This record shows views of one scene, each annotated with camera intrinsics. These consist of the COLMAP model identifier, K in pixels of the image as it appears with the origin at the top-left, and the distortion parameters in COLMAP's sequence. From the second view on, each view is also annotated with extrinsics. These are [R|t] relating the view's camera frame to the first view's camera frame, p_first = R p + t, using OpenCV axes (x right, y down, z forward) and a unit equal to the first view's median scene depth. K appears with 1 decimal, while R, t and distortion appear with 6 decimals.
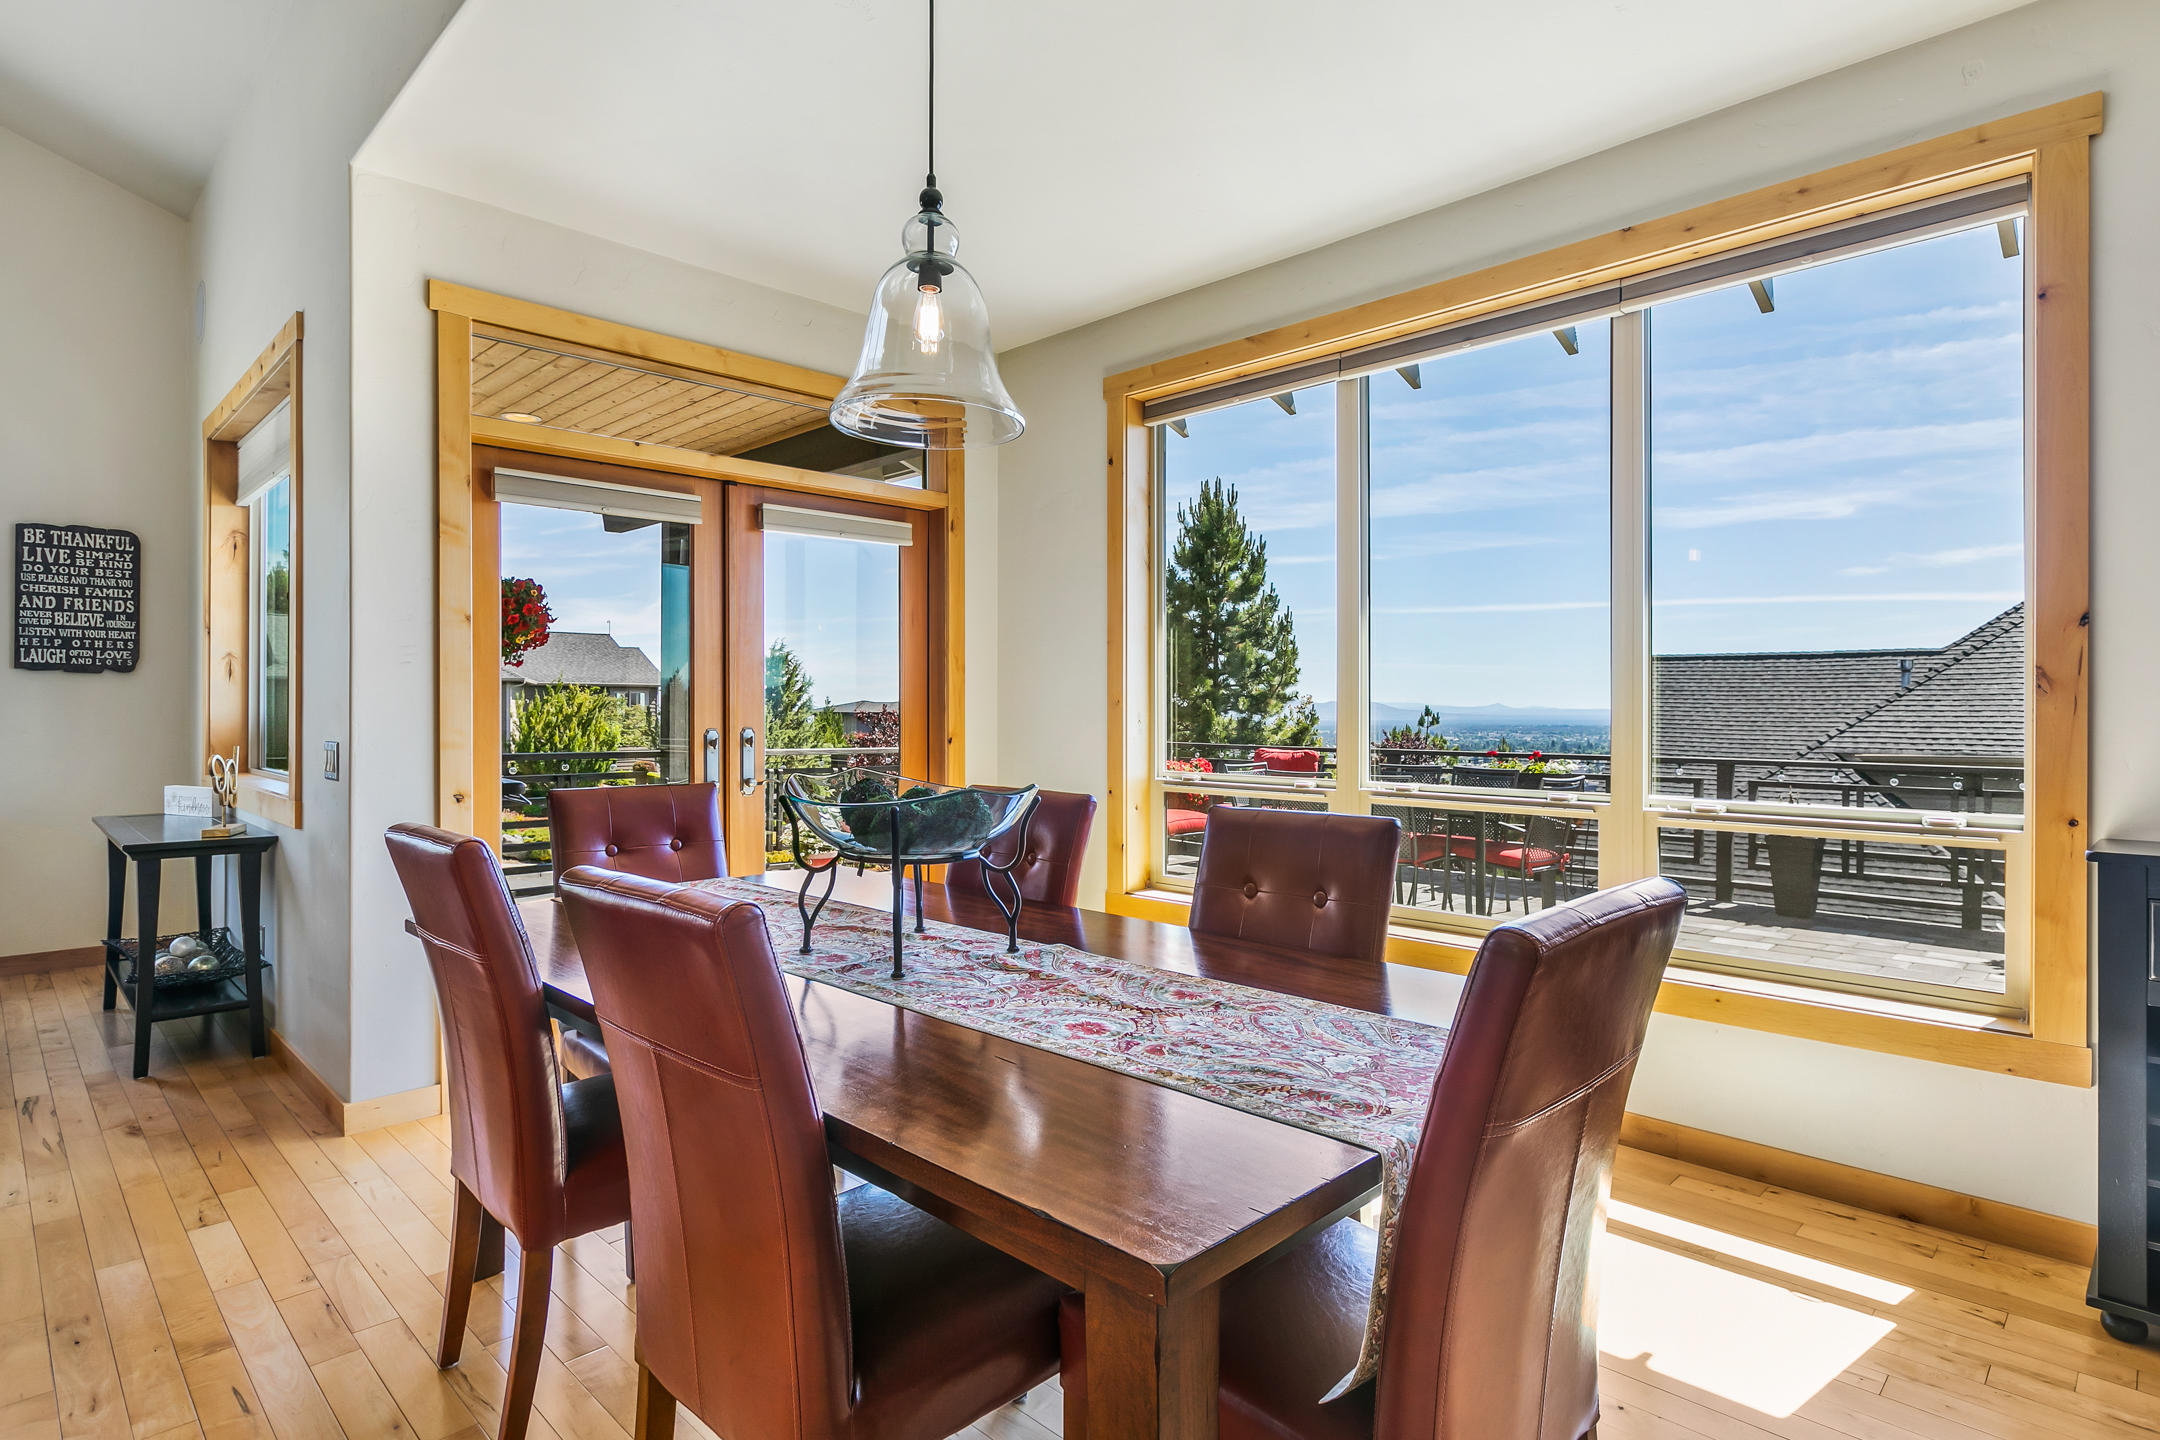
lens RADIAL K [[1115.4, 0, 1075.0], [0, 1115.4, 712.2], [0, 0, 1]] dist [0.000770, 0.000069]
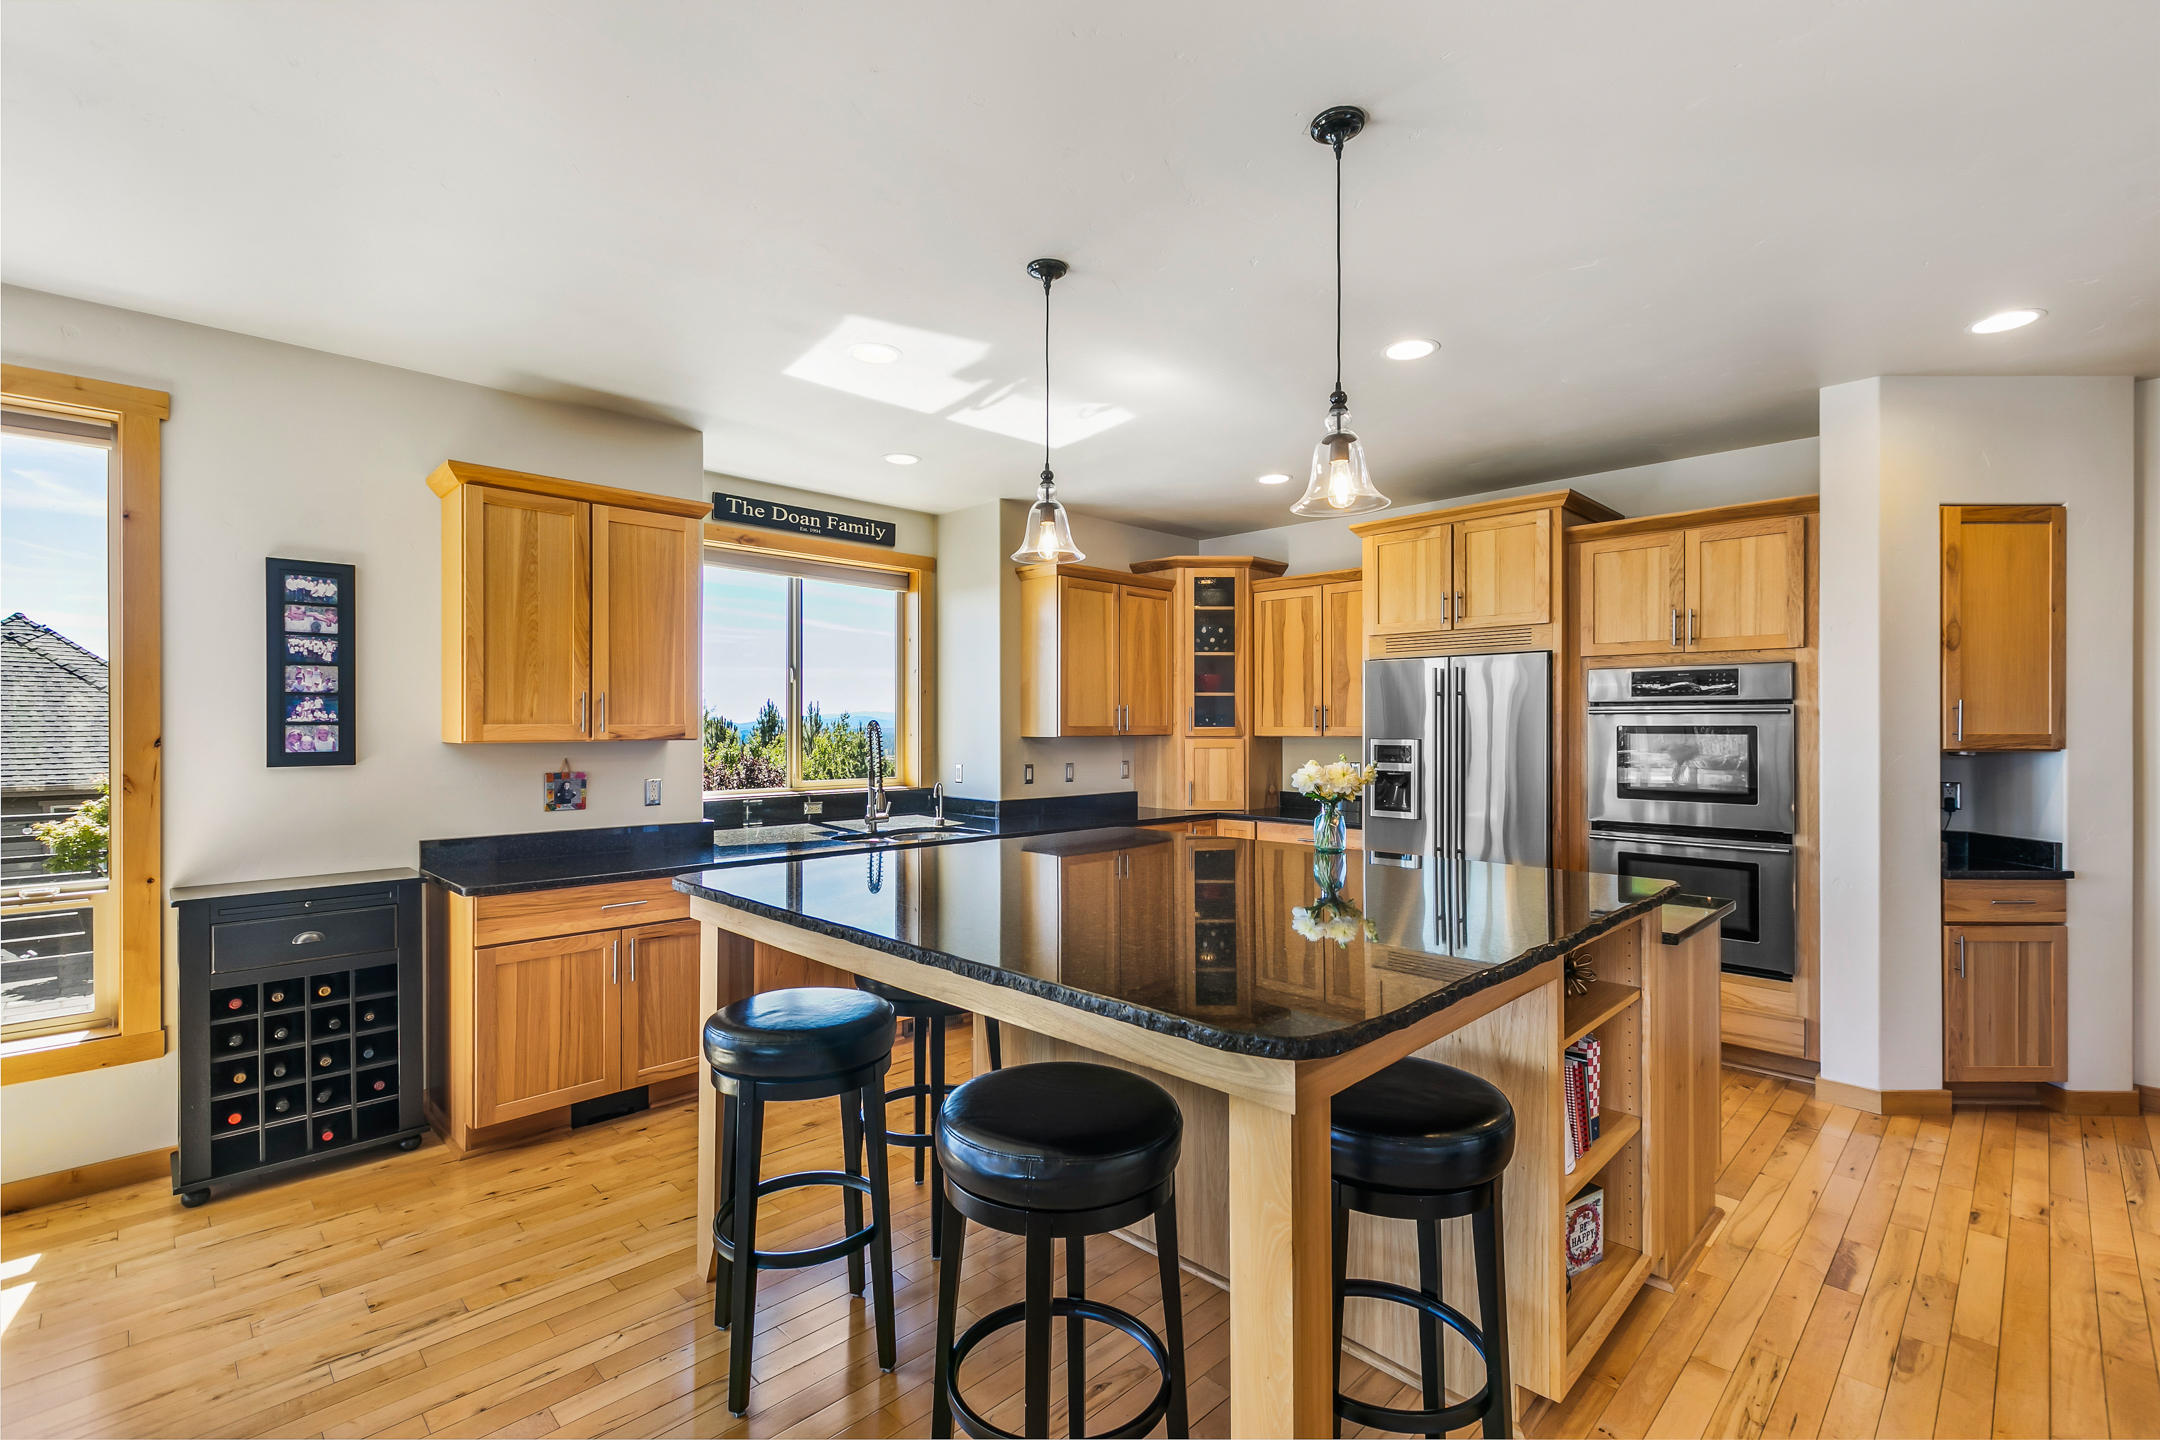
lens RADIAL K [[960.0, 0, 1085.1], [0, 960.0, 724.7], [0, 0, 1]] dist [0.000018, 0.000438]
pose [[-0.002297, 0.000237, 0.999997, -0.219483], [0.006217, 0.999981, -0.000223, -0.057616], [-0.999978, 0.006217, -0.002298, -0.135071]]
